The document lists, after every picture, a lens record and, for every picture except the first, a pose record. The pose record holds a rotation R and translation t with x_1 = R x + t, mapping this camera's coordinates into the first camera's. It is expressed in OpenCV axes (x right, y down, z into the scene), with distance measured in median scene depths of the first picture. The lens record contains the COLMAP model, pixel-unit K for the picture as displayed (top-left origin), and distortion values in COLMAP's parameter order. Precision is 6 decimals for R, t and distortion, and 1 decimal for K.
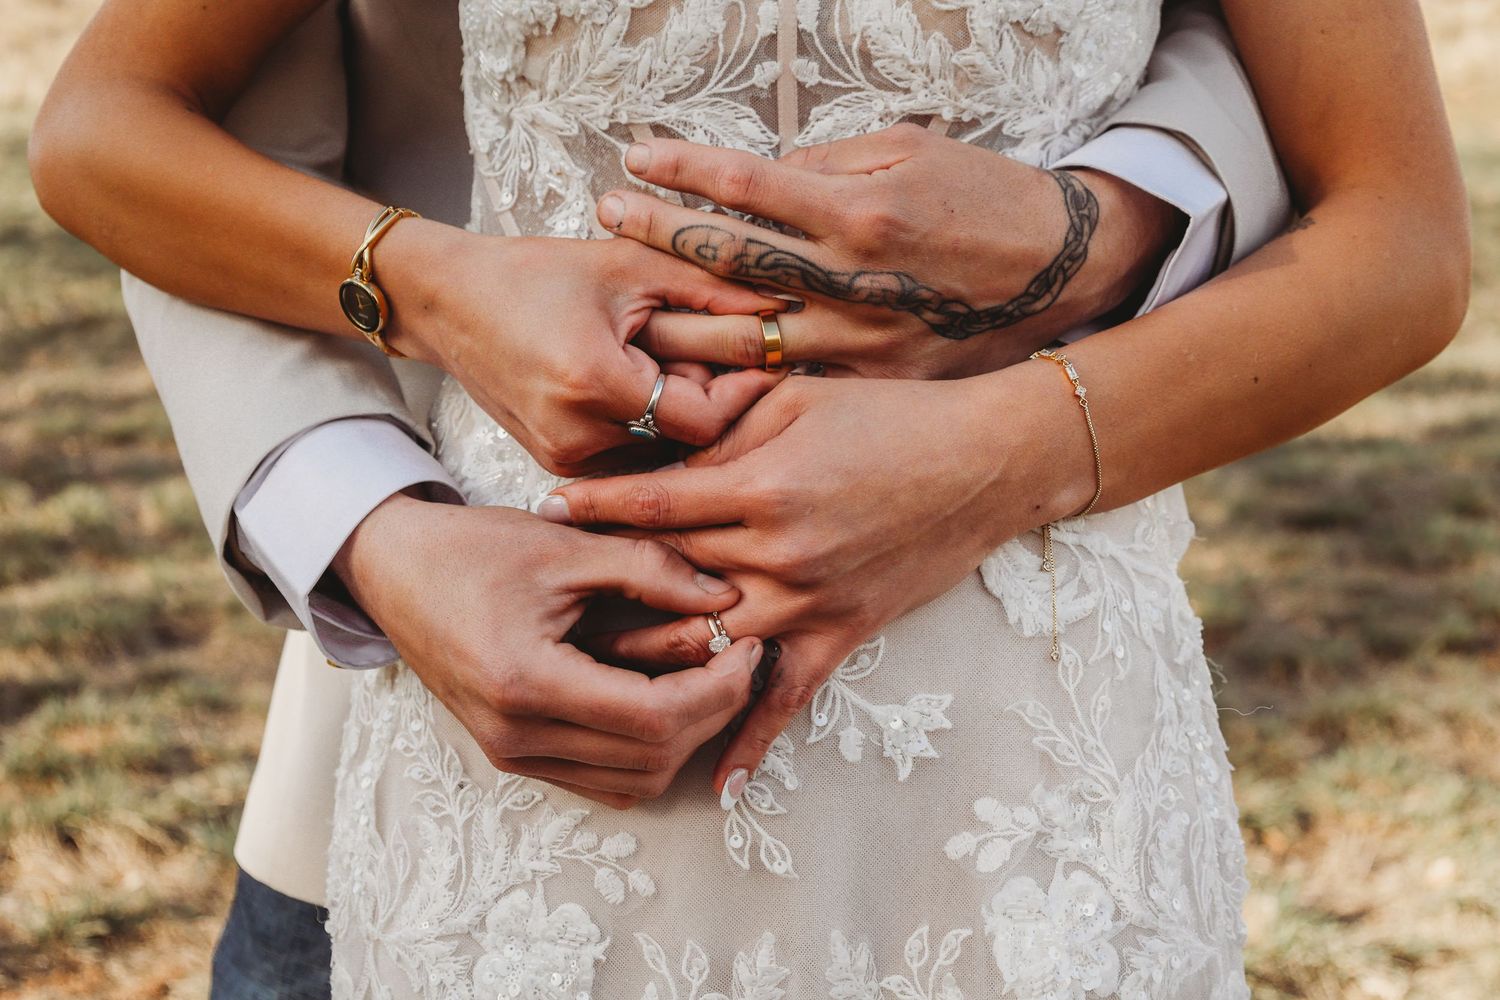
lens RADIAL K [[2184.0, 0, 760.3], [0, 2184.0, 503.5], [0, 0, 1]] dist [-0.014967, 0.000000]
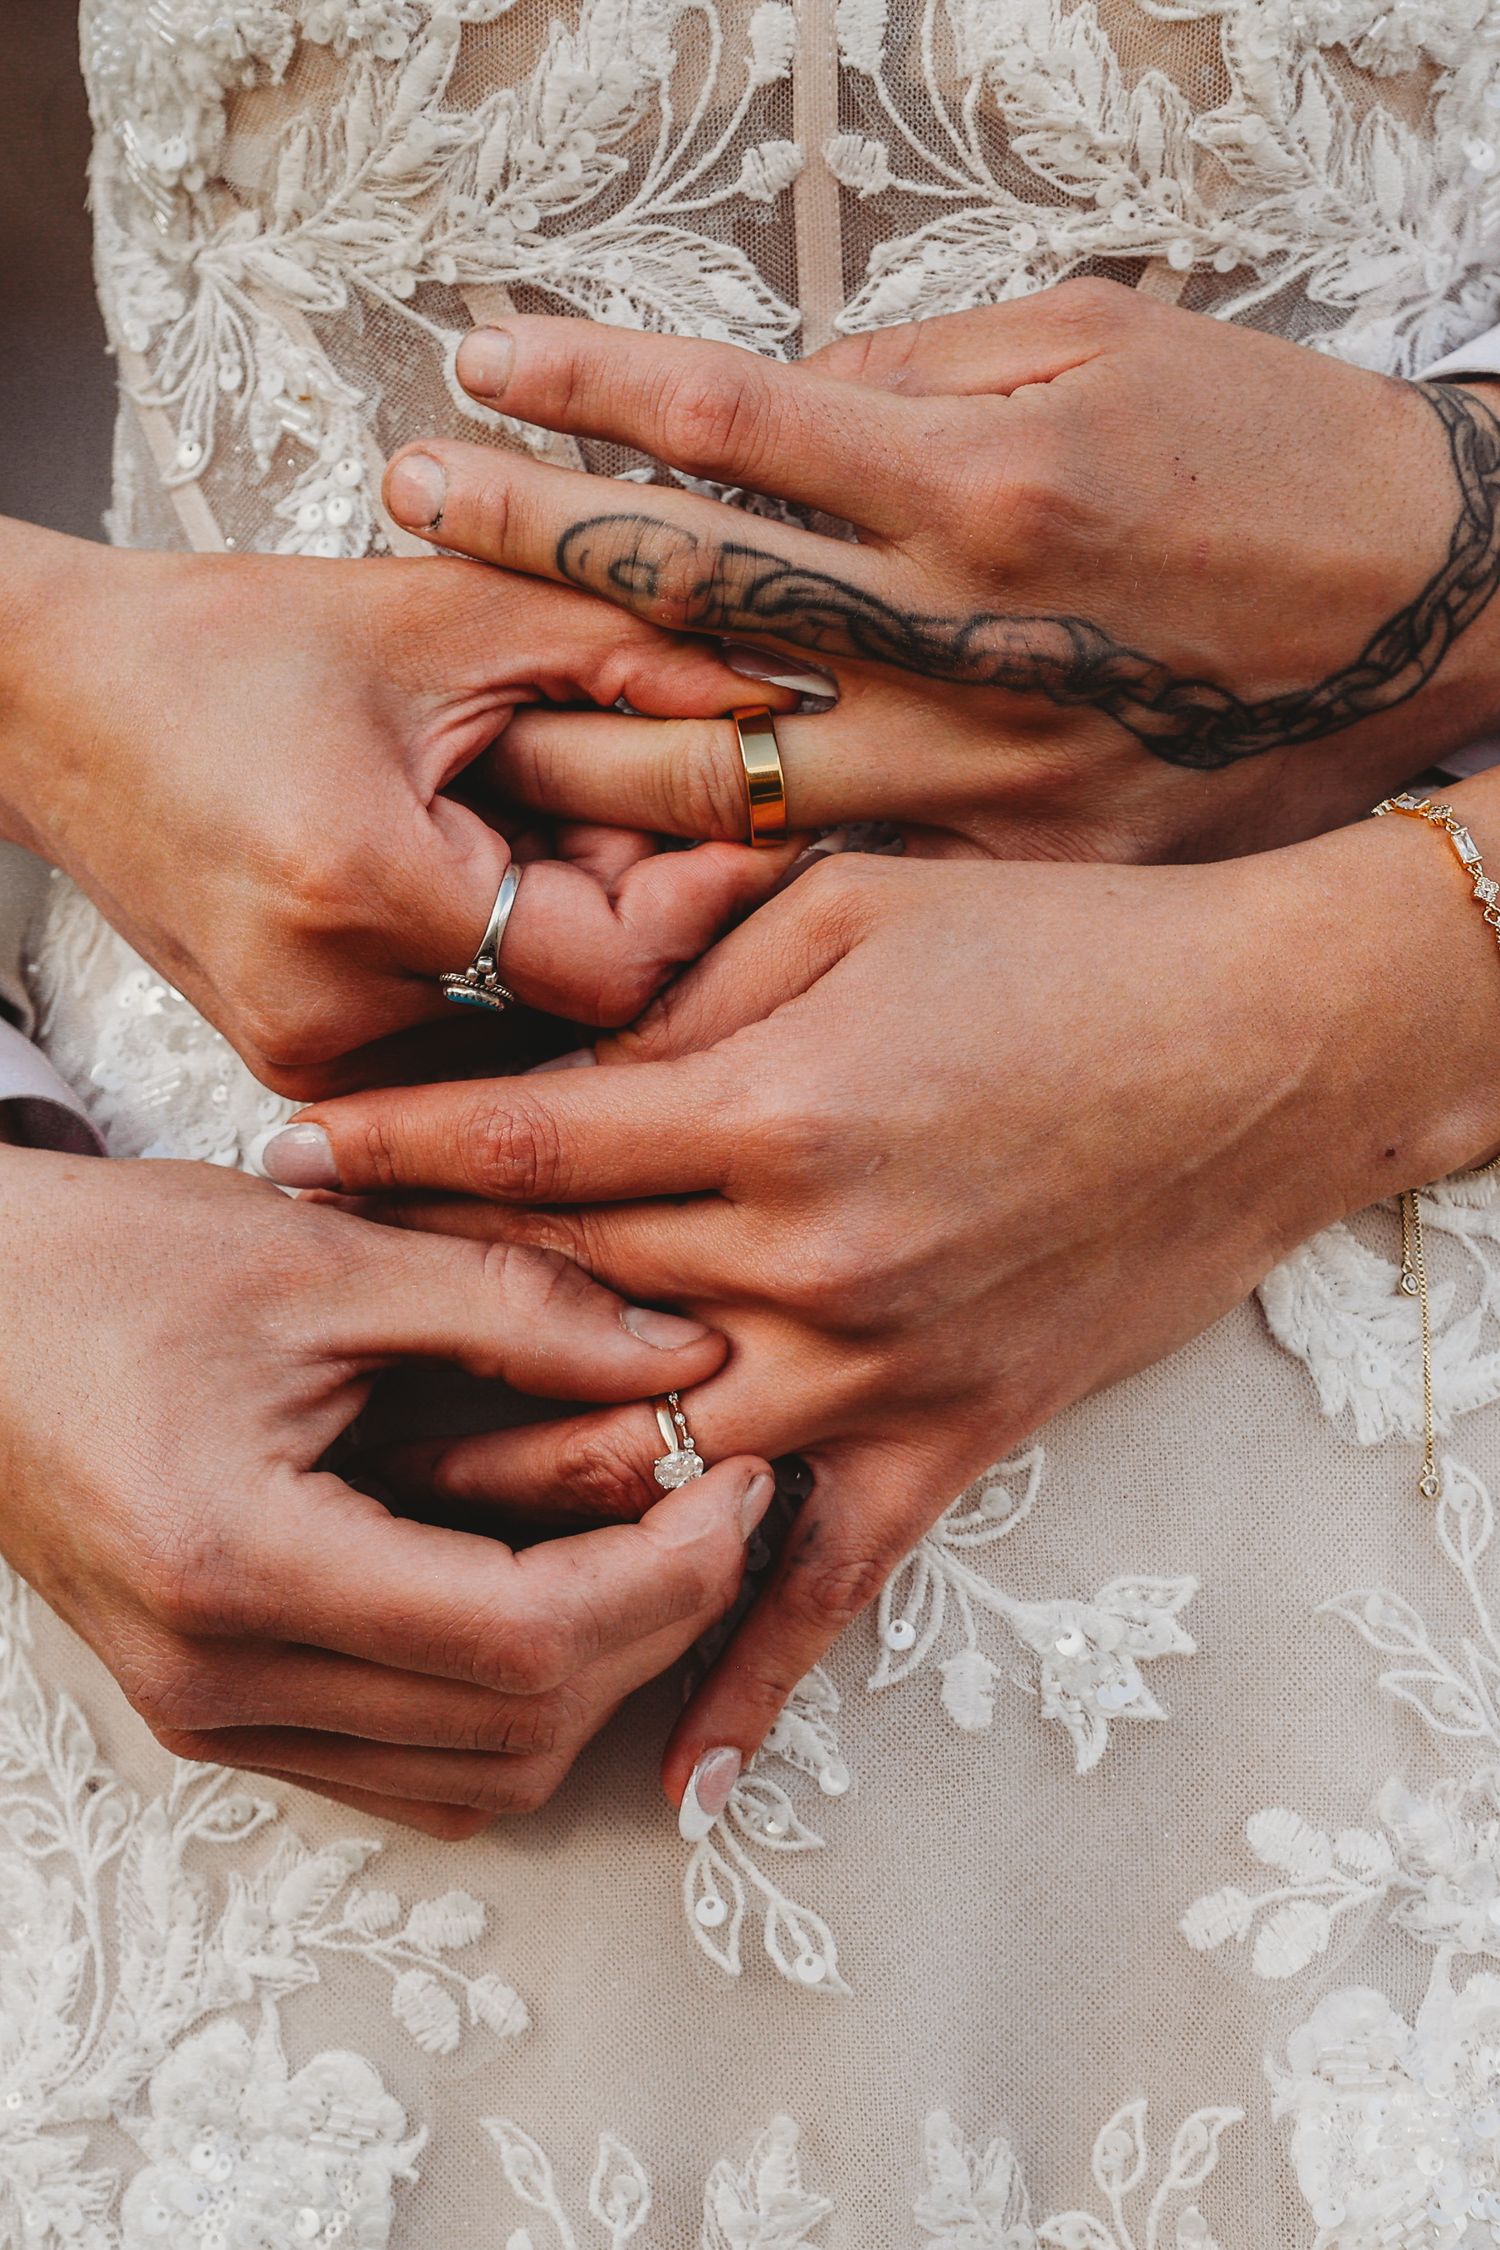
lens RADIAL K [[3275.9, 0, 726.9], [0, 3275.9, 1117.9], [0, 0, 1]] dist [-0.014967, 0.000000]
pose [[0.999958, -0.005278, -0.007493, -0.001958], [0.005642, 0.998757, 0.049515, -0.038784], [0.007222, -0.049555, 0.998745, 0.339827]]
